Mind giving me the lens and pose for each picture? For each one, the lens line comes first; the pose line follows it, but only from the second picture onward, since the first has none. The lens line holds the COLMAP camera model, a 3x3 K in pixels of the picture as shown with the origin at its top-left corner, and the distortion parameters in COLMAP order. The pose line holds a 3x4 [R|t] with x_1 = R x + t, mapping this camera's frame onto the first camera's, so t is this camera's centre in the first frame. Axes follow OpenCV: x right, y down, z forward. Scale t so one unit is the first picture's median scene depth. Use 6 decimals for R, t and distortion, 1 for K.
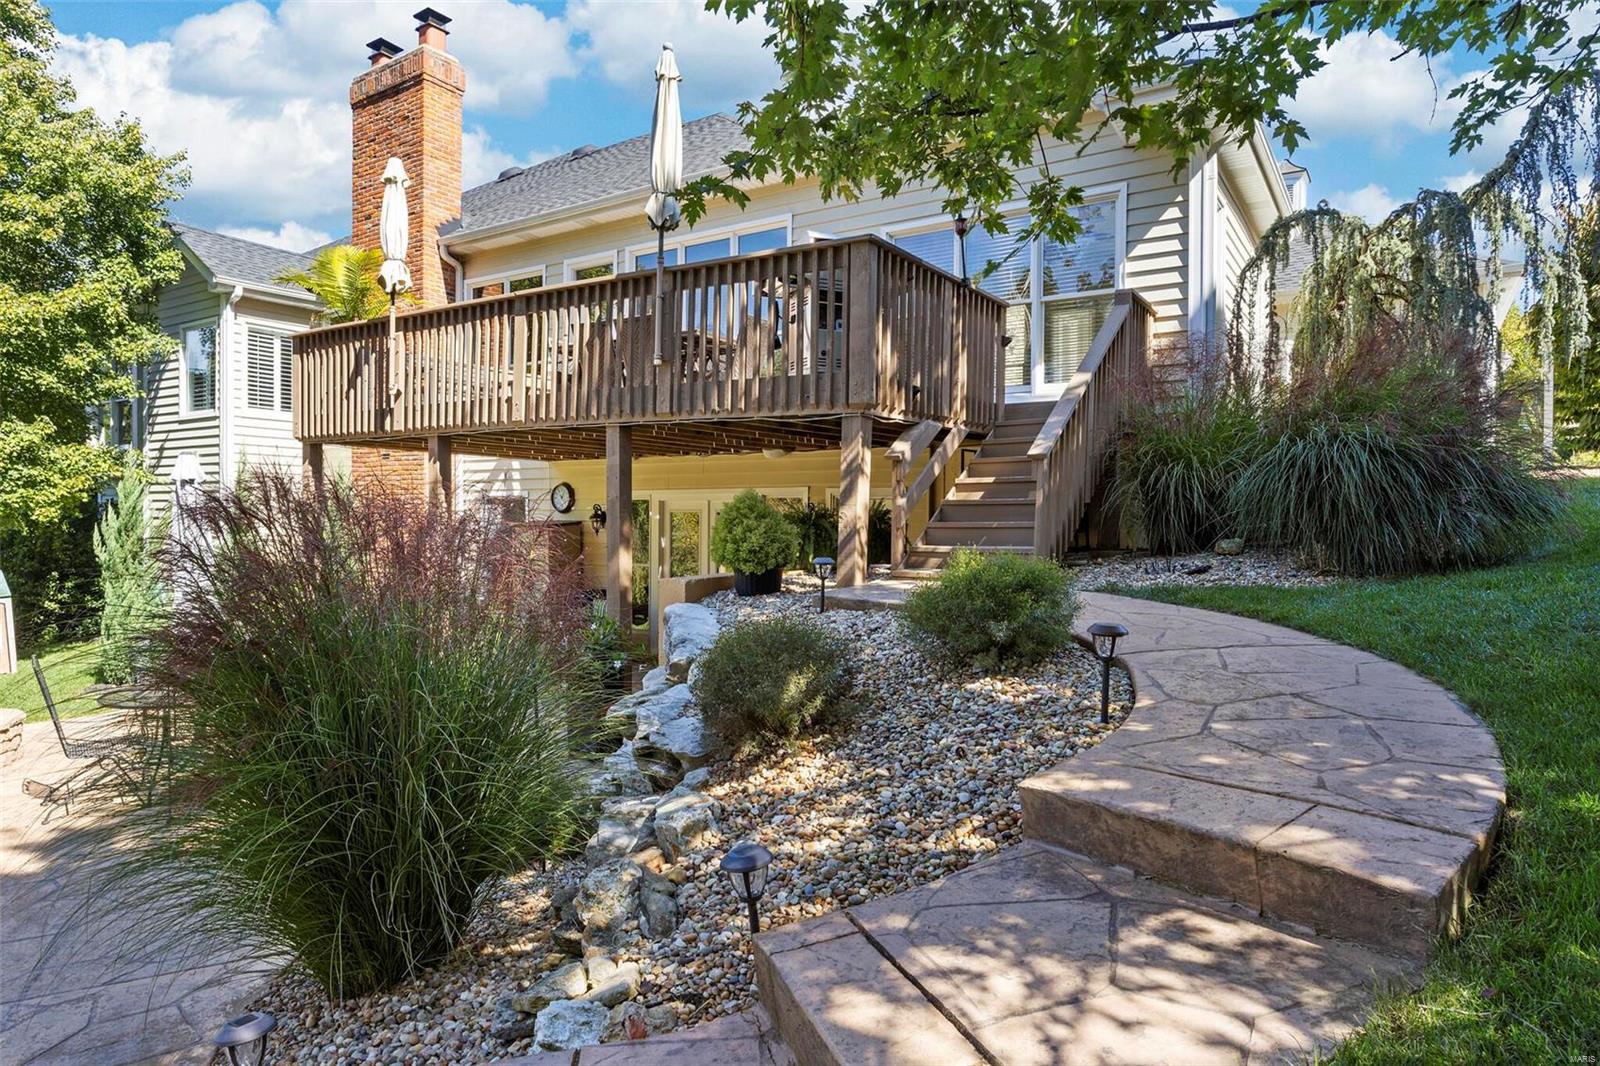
lens RADIAL K [[949.3, 0, 800.0], [0, 949.3, 533.0], [0, 0, 1]] dist [-0.003274, -0.000857]
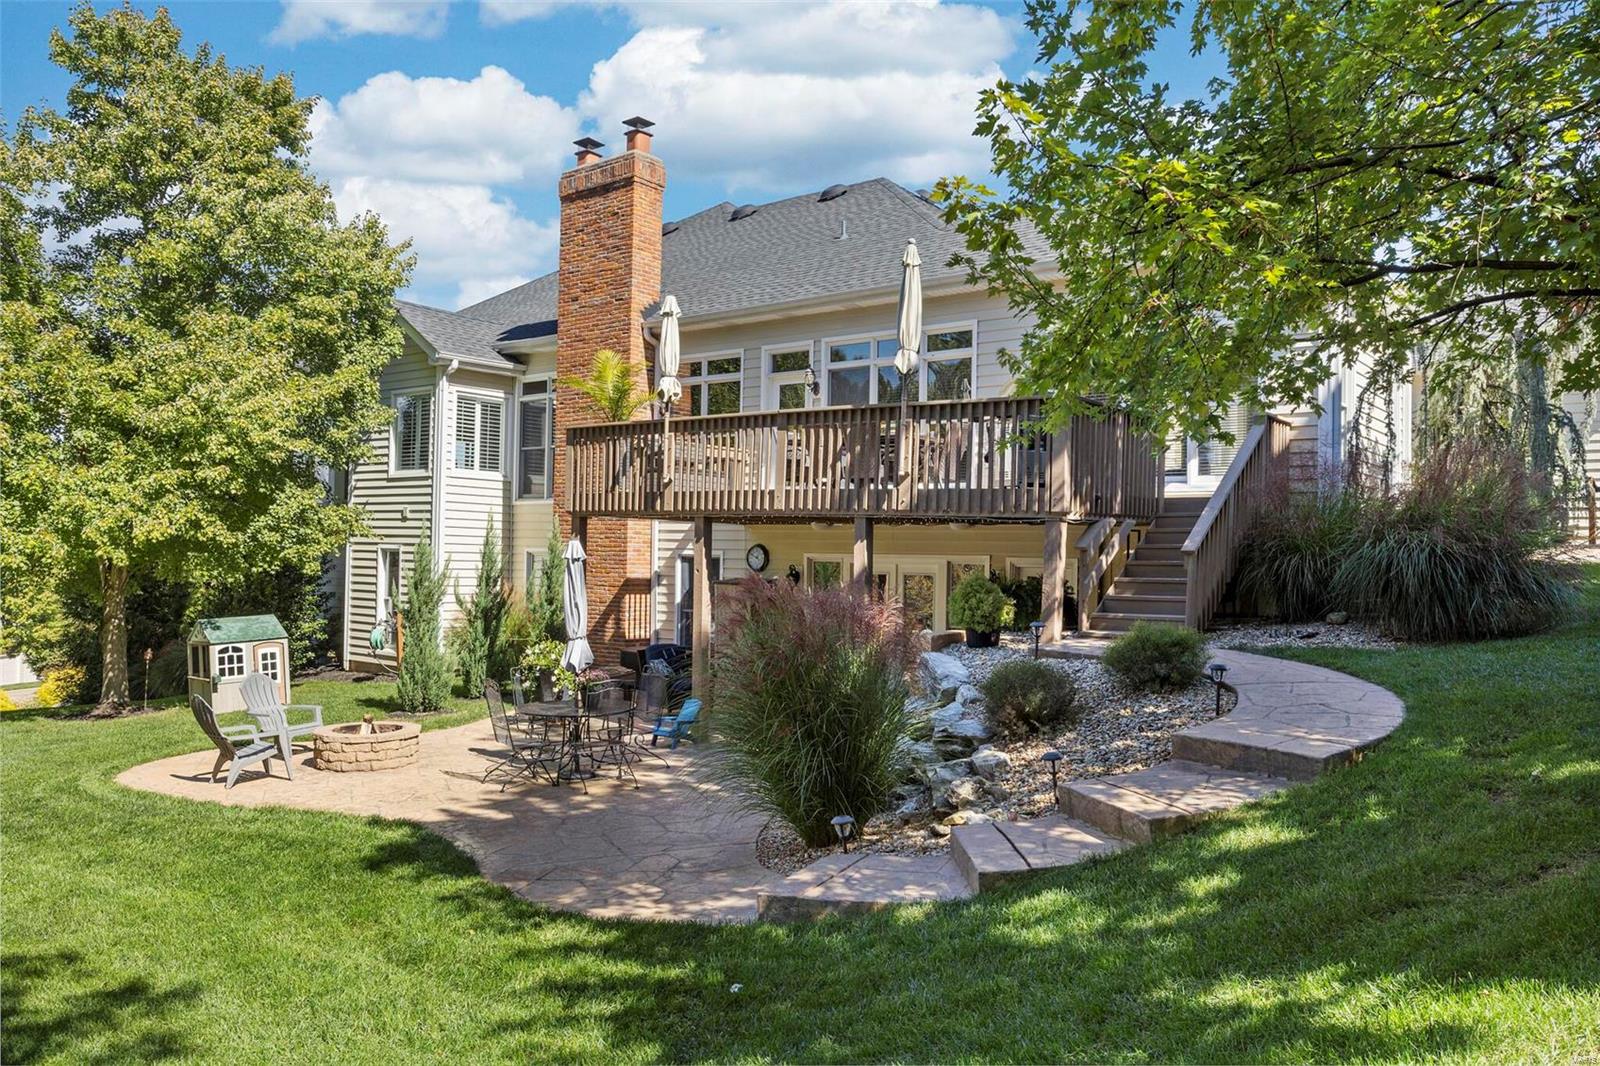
lens RADIAL K [[1175.7, 0, 800.0], [0, 1175.7, 533.0], [0, 0, 1]] dist [0.009495, 0.001833]
pose [[0.996181, 0.010612, -0.086670, -0.117034], [-0.013639, 0.999314, -0.034417, -0.028169], [0.086245, 0.035467, 0.995642, -0.536849]]
